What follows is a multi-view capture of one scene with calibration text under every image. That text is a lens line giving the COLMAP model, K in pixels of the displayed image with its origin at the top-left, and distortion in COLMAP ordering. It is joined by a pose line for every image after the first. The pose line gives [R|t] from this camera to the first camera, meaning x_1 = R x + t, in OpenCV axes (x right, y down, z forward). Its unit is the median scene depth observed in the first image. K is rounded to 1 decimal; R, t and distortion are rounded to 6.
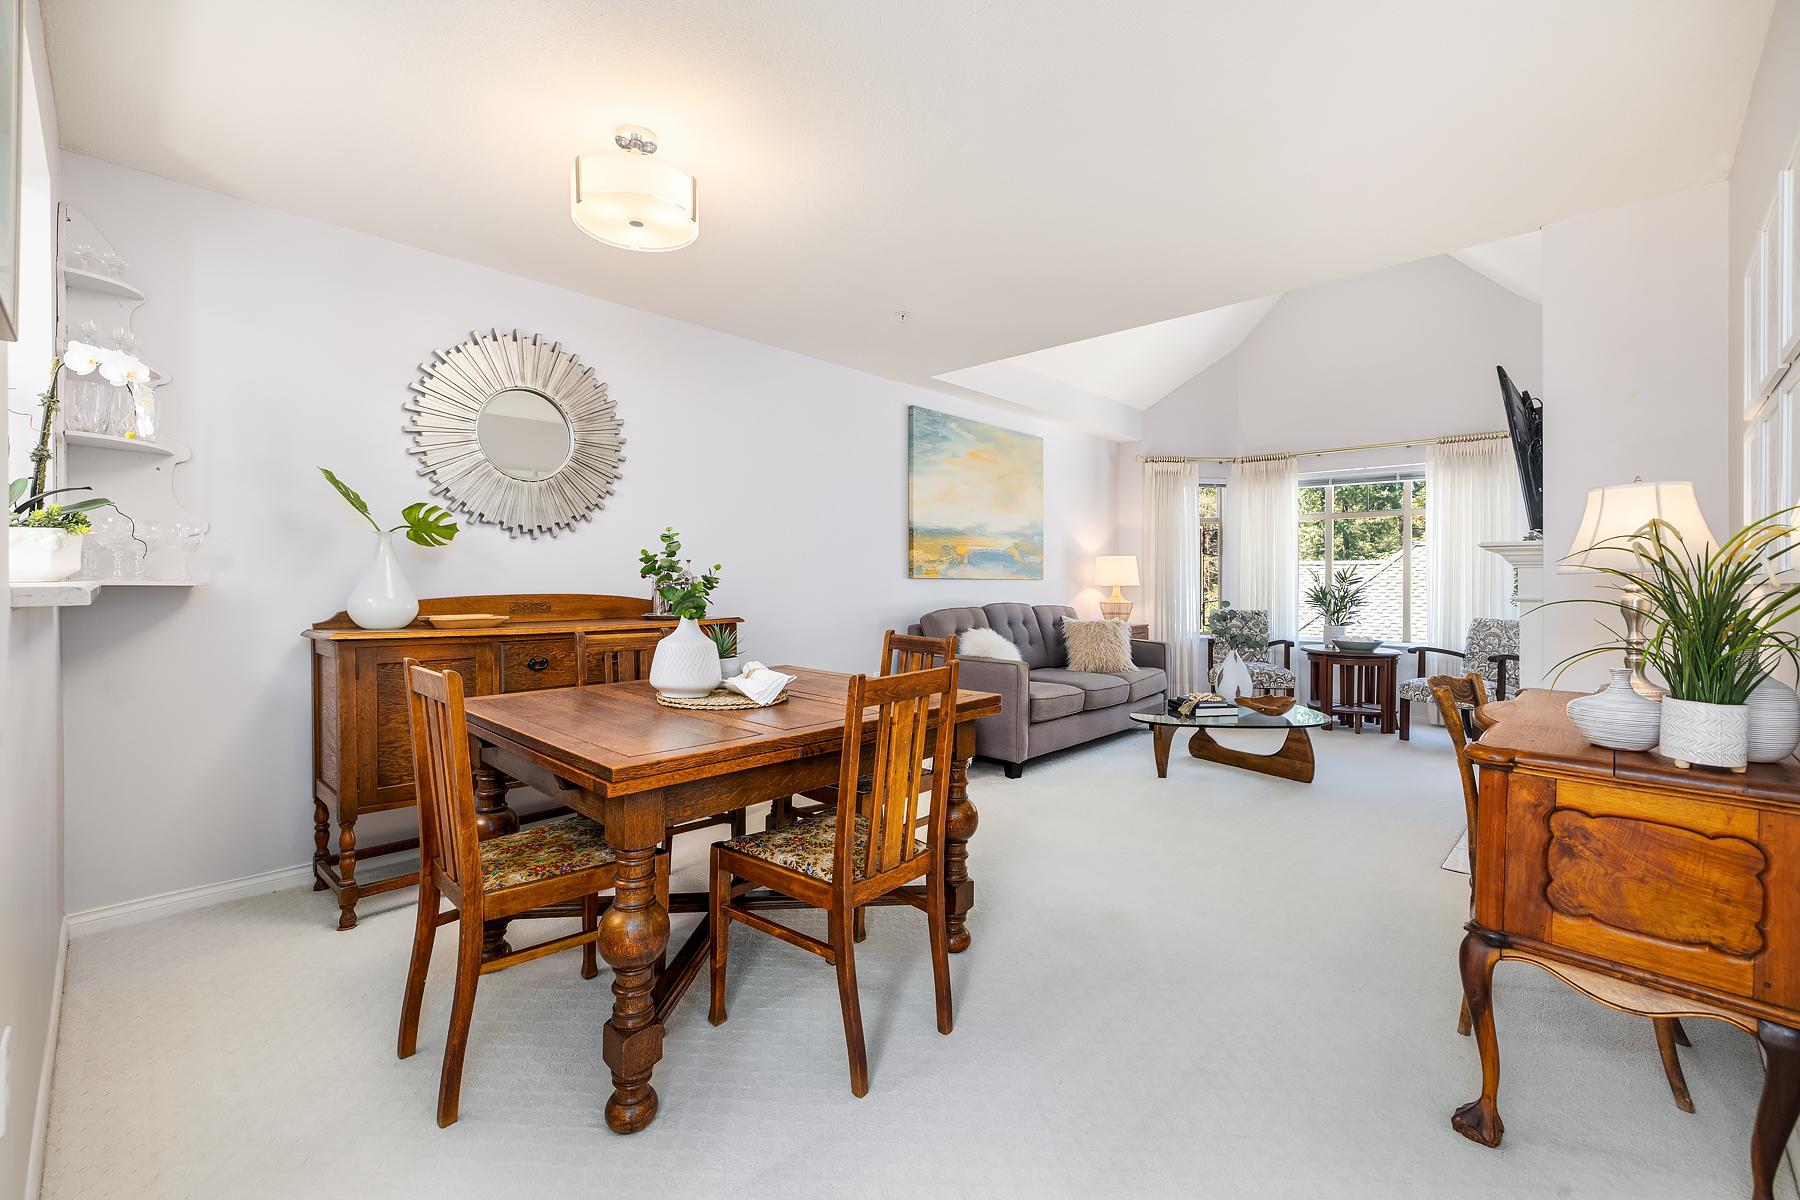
lens RADIAL K [[747.3, 0, 905.8], [0, 747.3, 577.1], [0, 0, 1]] dist [0.004758, -0.001544]
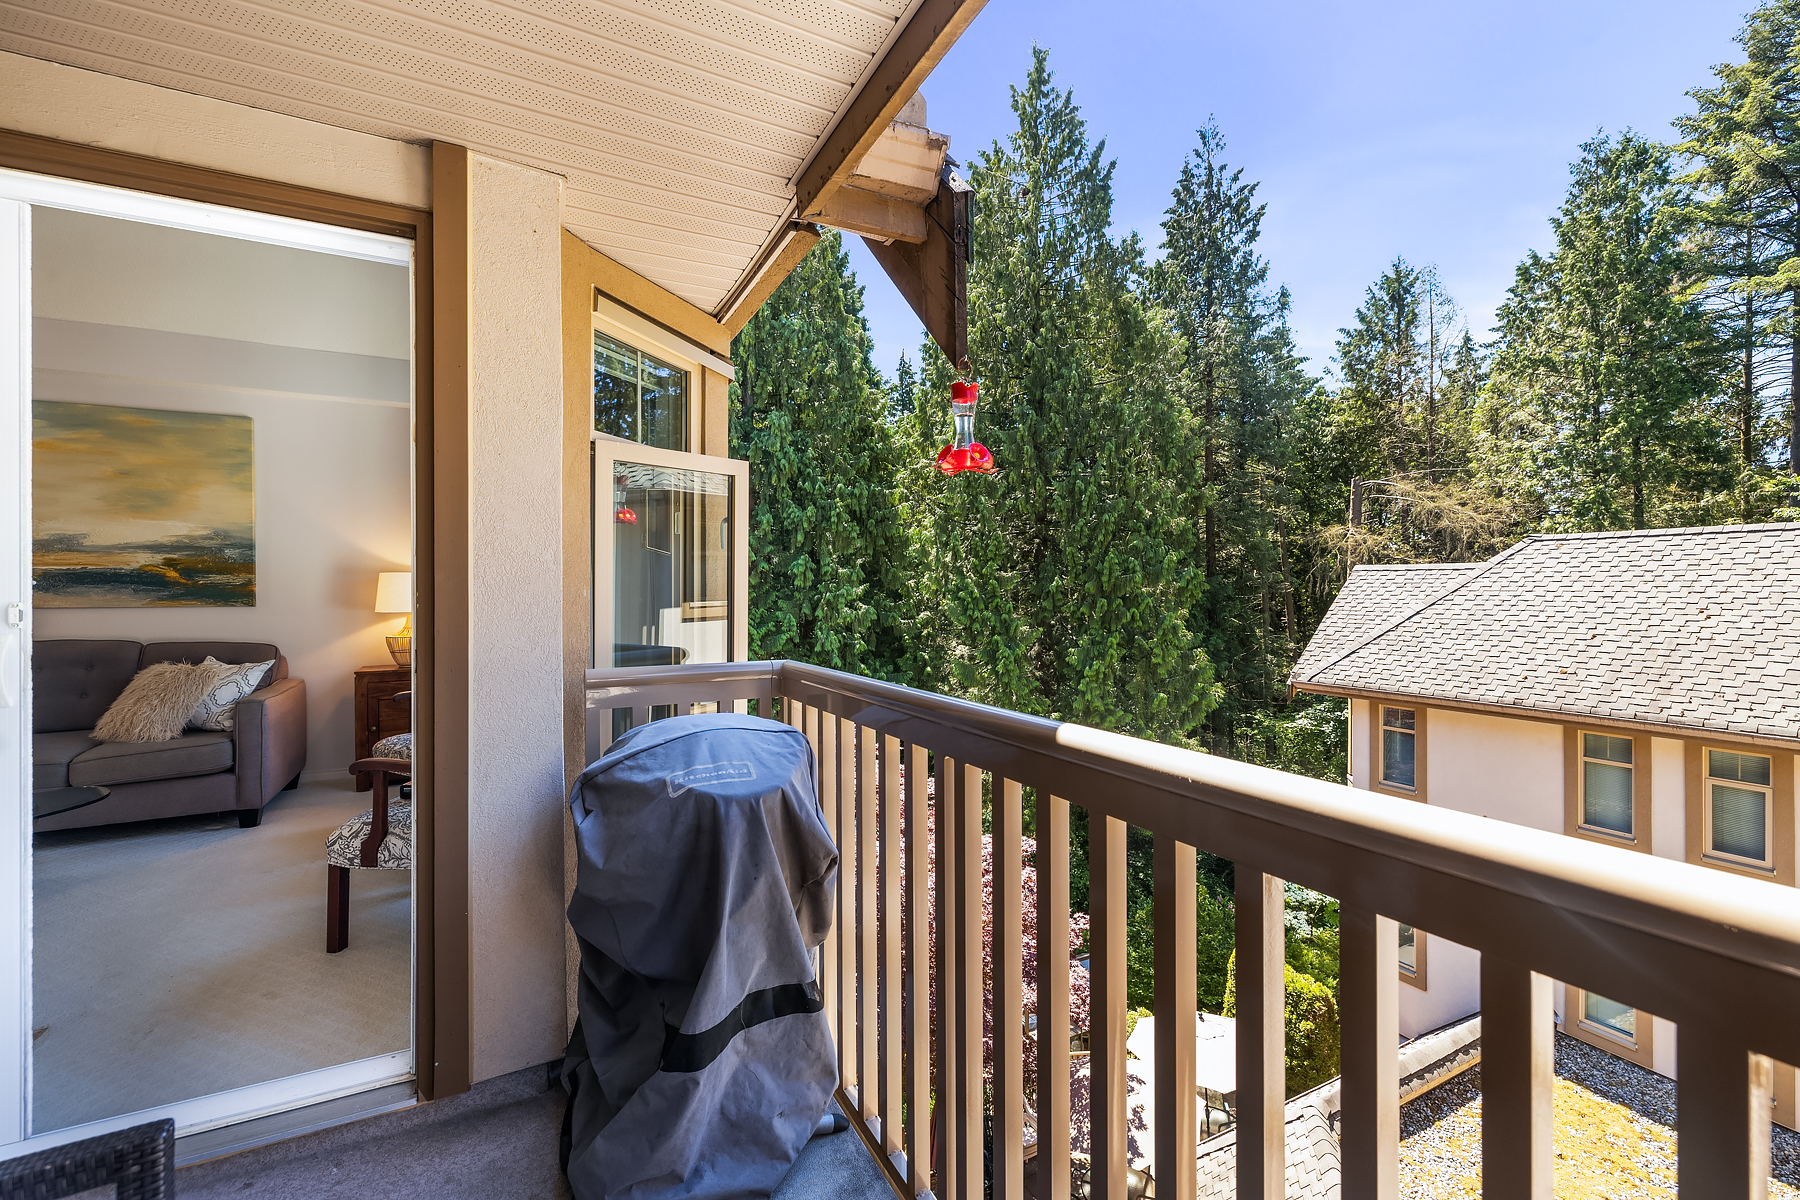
lens RADIAL K [[747.3, 0, 912.2], [0, 747.3, 589.1], [0, 0, 1]] dist [0.004758, -0.001544]
pose [[0.950763, -0.008533, -0.309801, 1.299617], [0.008891, 0.999960, -0.000258, -0.009709], [0.309791, -0.002509, 0.950801, 0.601507]]
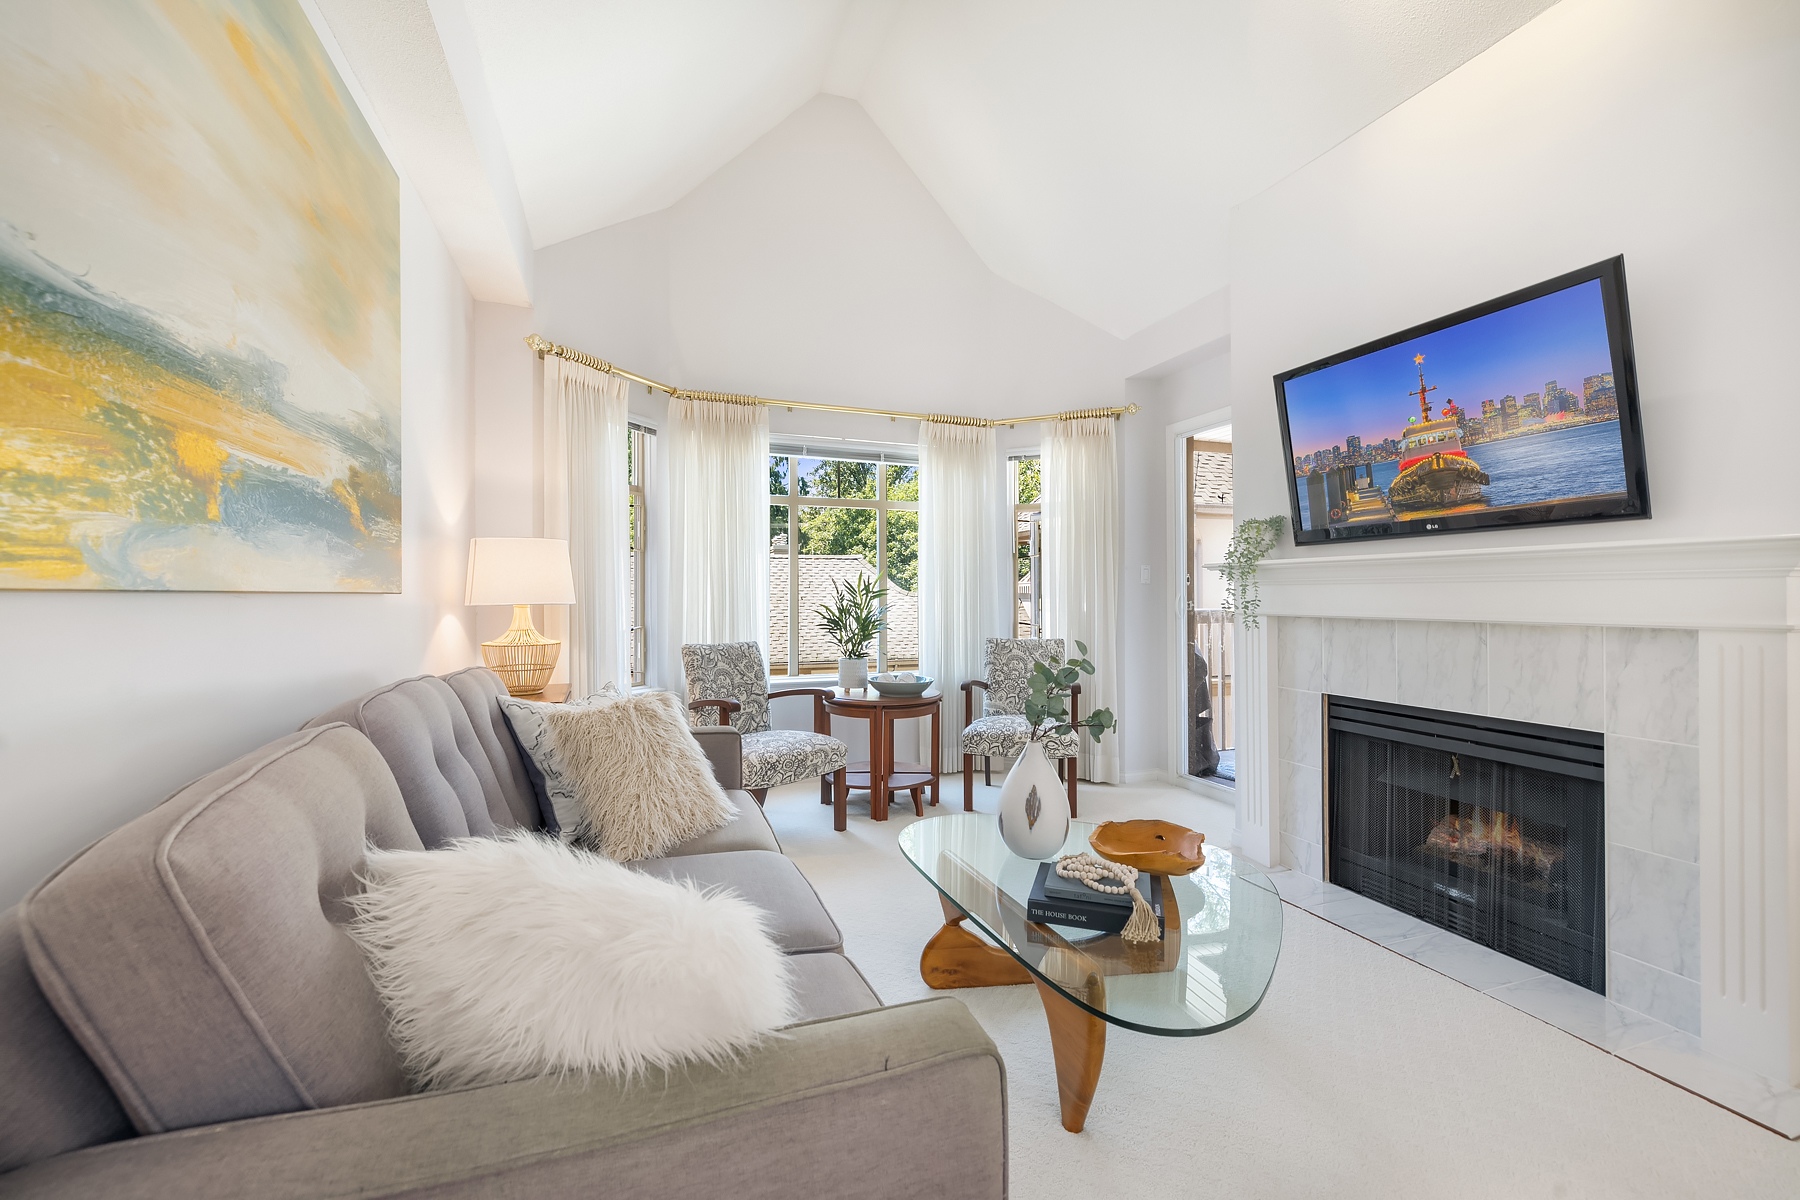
lens RADIAL K [[747.3, 0, 889.1], [0, 747.3, 591.3], [0, 0, 1]] dist [0.004758, -0.001544]
pose [[0.445660, -0.001667, 0.895201, -0.027974], [-0.000661, 0.999997, 0.002192, 0.001726], [-0.895202, -0.001569, 0.445658, 0.800212]]
